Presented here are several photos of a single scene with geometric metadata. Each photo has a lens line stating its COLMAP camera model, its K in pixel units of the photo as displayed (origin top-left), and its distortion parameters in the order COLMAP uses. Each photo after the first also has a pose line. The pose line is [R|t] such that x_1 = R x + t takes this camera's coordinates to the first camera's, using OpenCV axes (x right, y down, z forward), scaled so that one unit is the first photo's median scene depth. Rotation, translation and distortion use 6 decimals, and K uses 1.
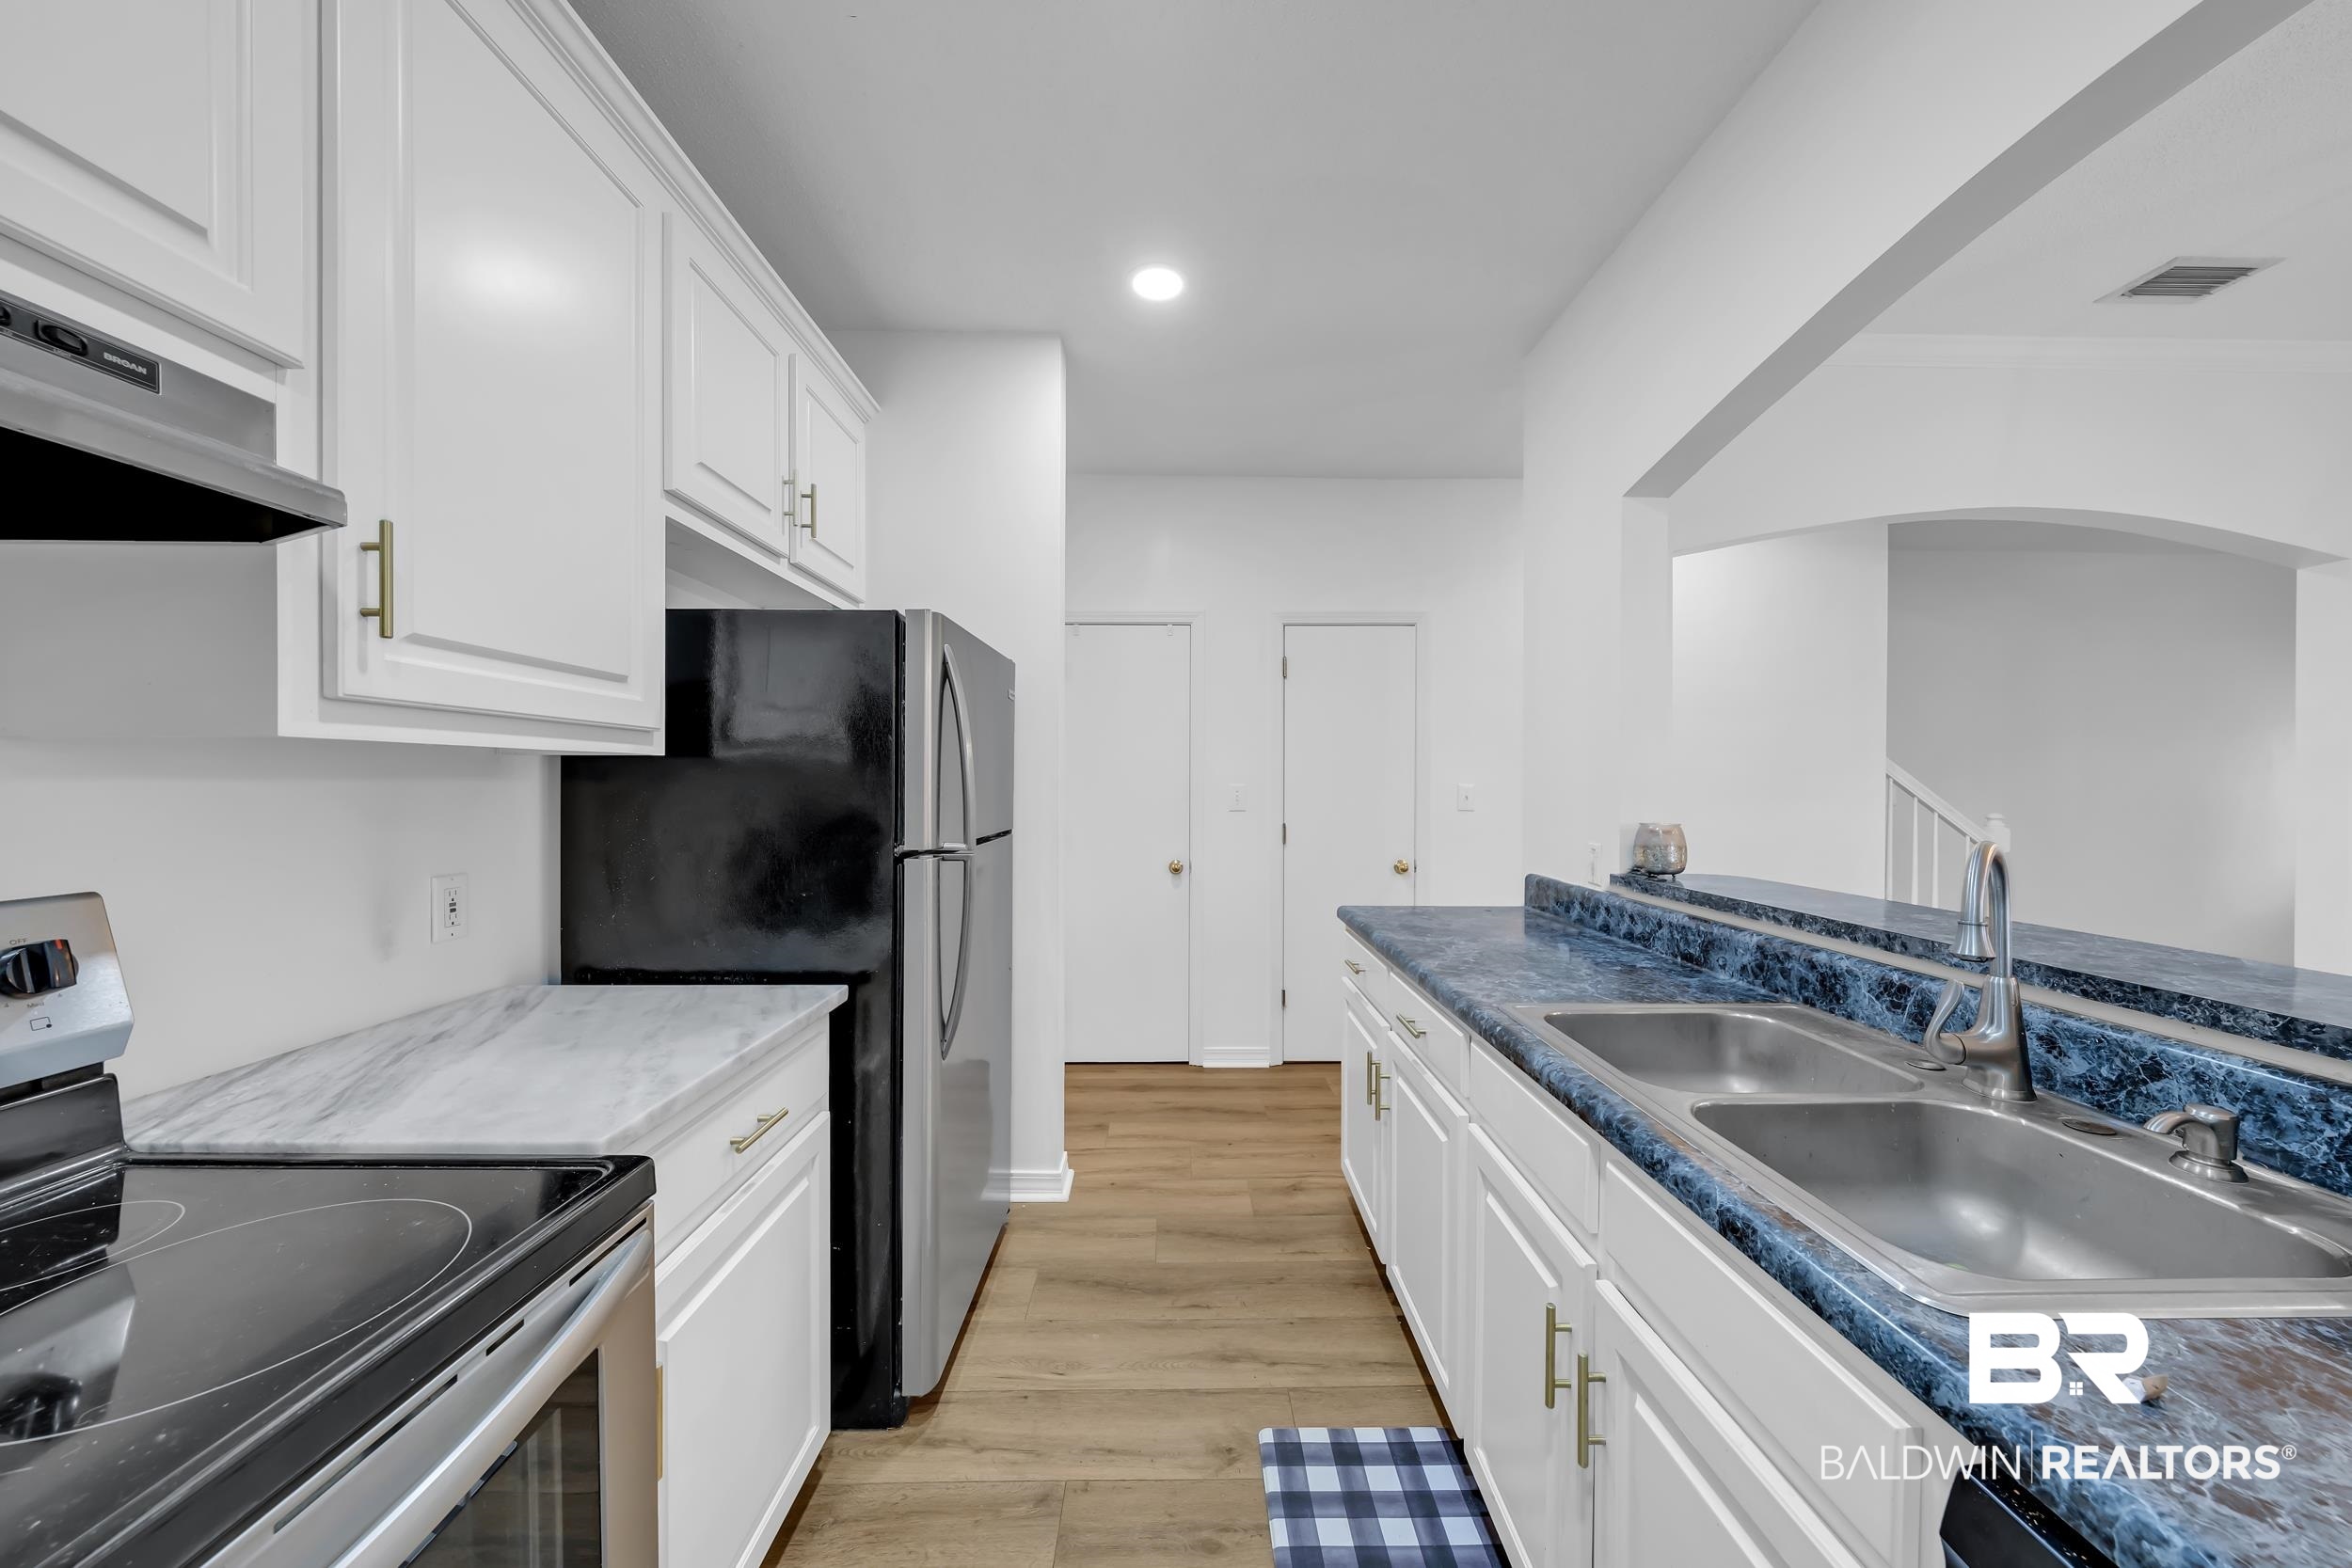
lens RADIAL K [[800.5, 0, 1175.2], [0, 800.5, 783.5], [0, 0, 1]] dist [-0.008398, 0.000273]
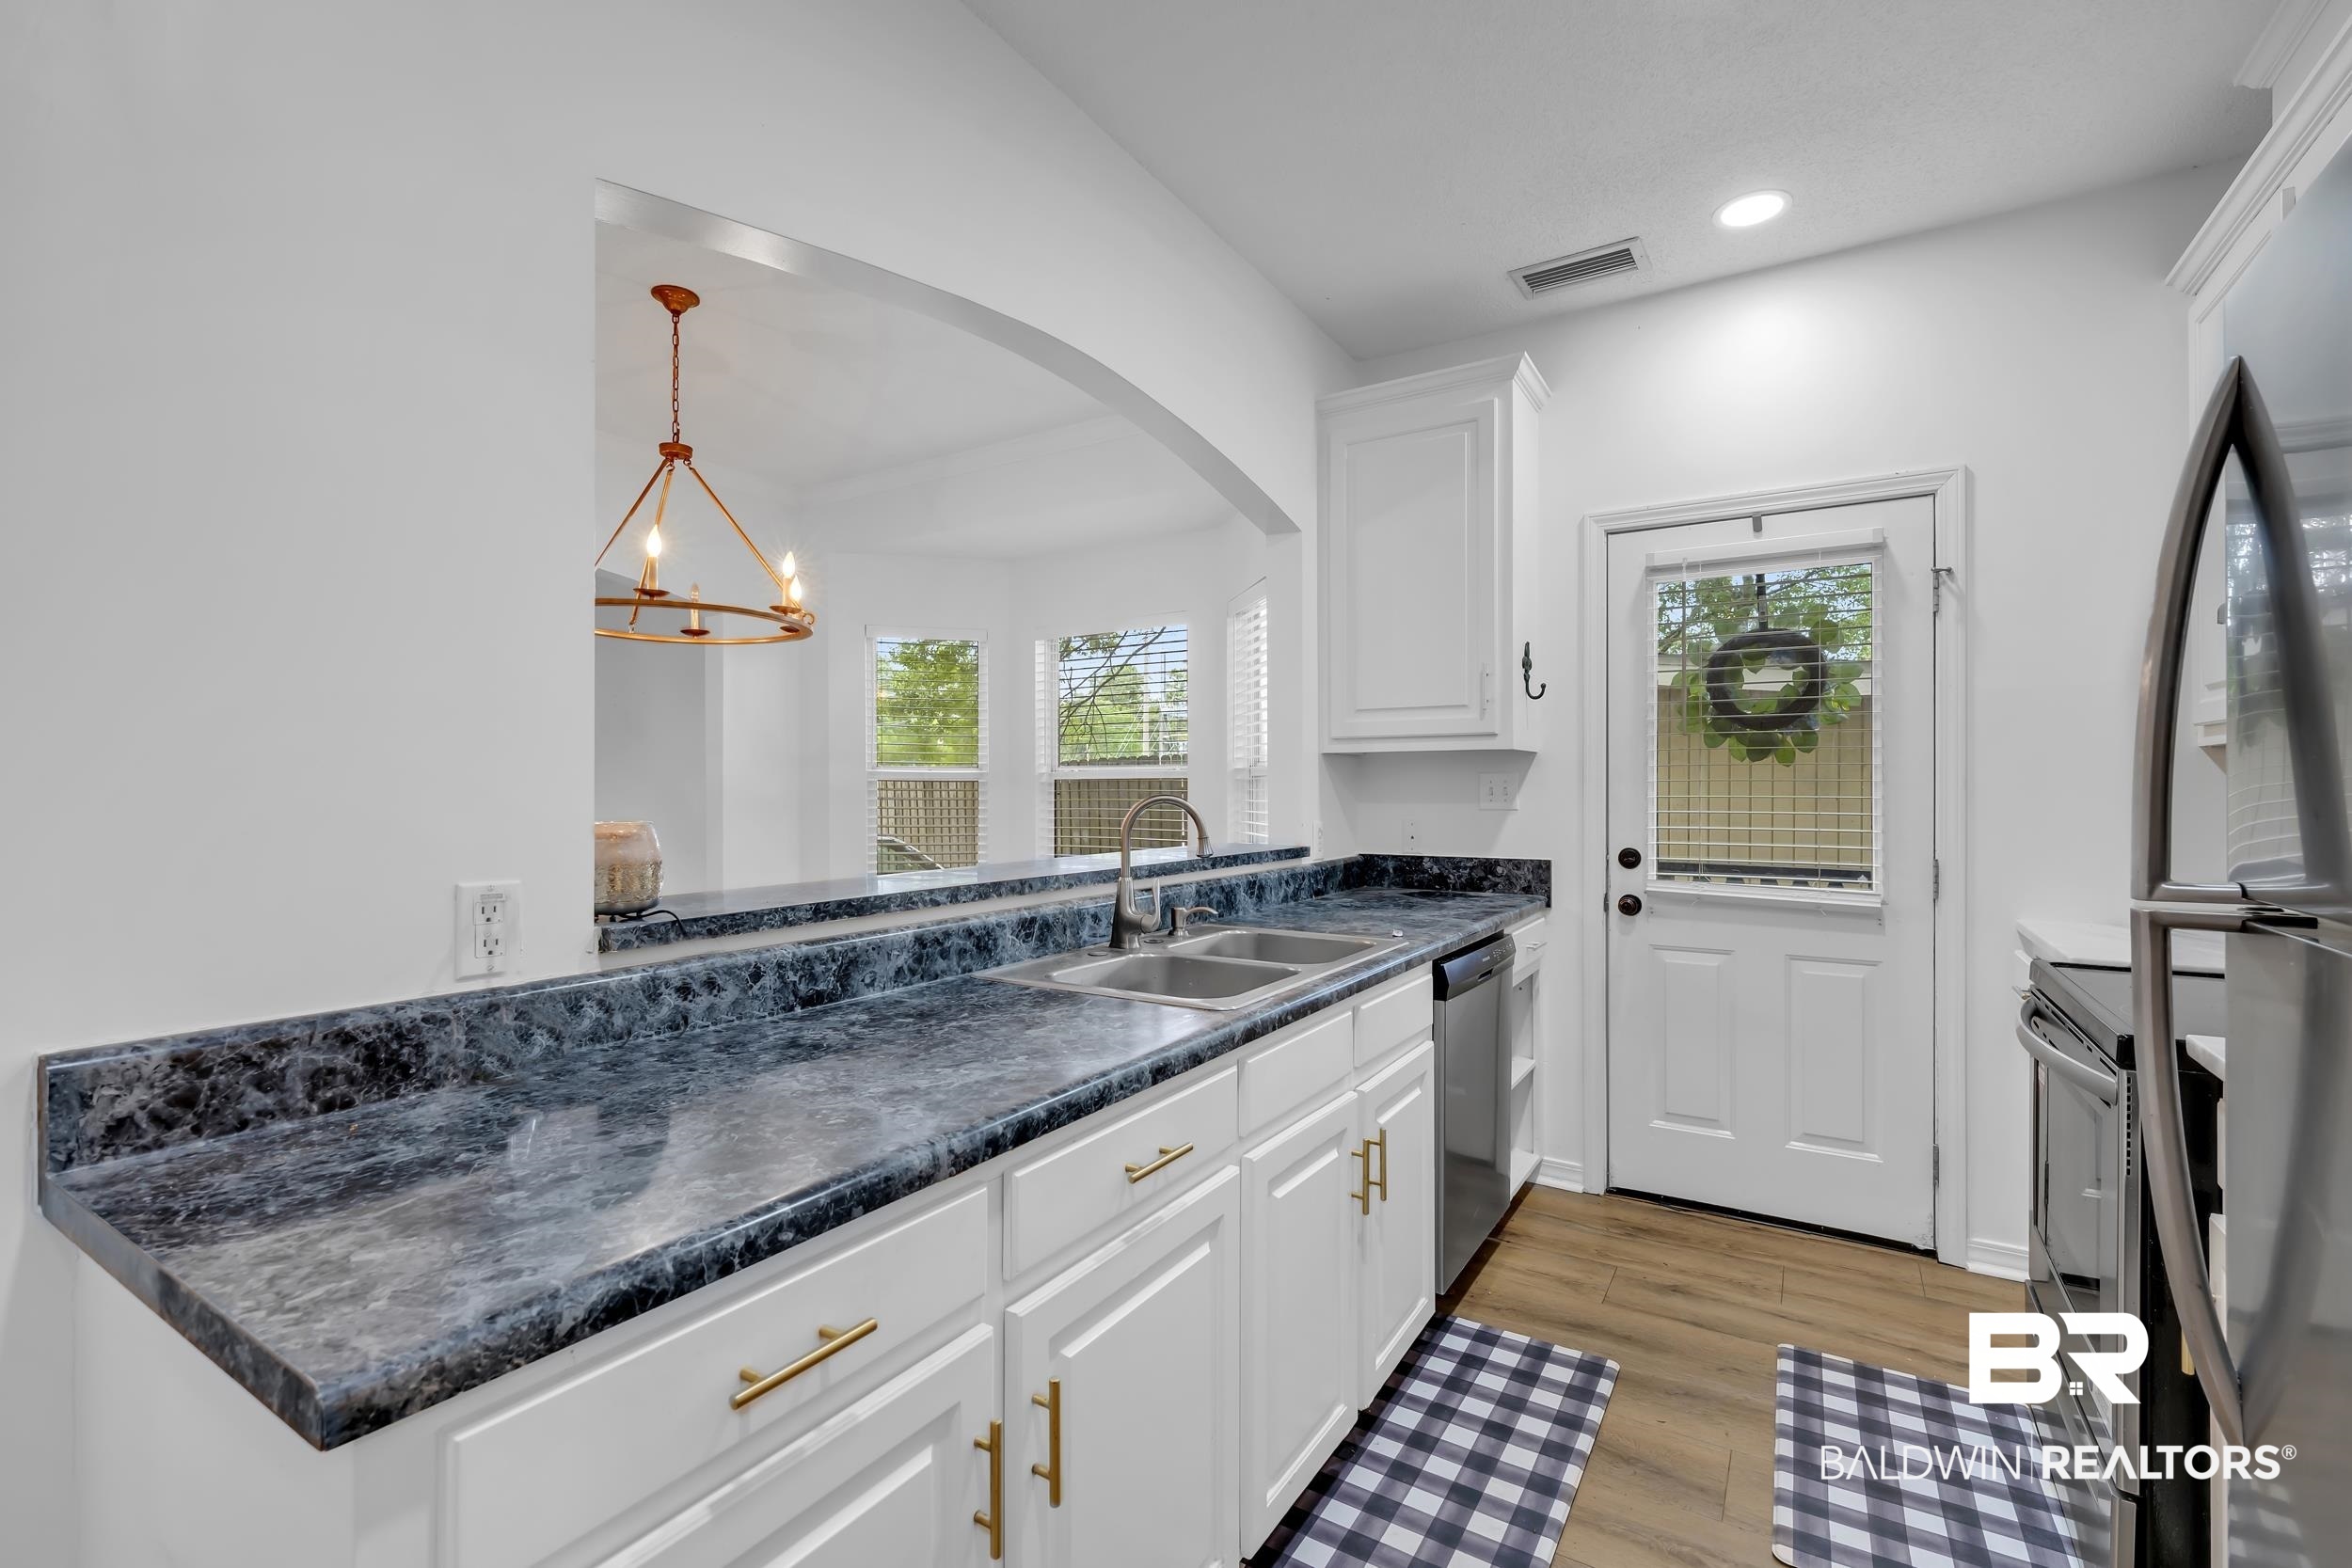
lens RADIAL K [[800.5, 0, 1164.1], [0, 800.5, 795.7], [0, 0, 1]] dist [-0.008398, 0.000273]
pose [[-0.776346, -0.067579, 0.626674, -0.029978], [-0.047710, 0.997684, 0.048483, -0.010714], [-0.628499, 0.007741, -0.777772, 1.503020]]
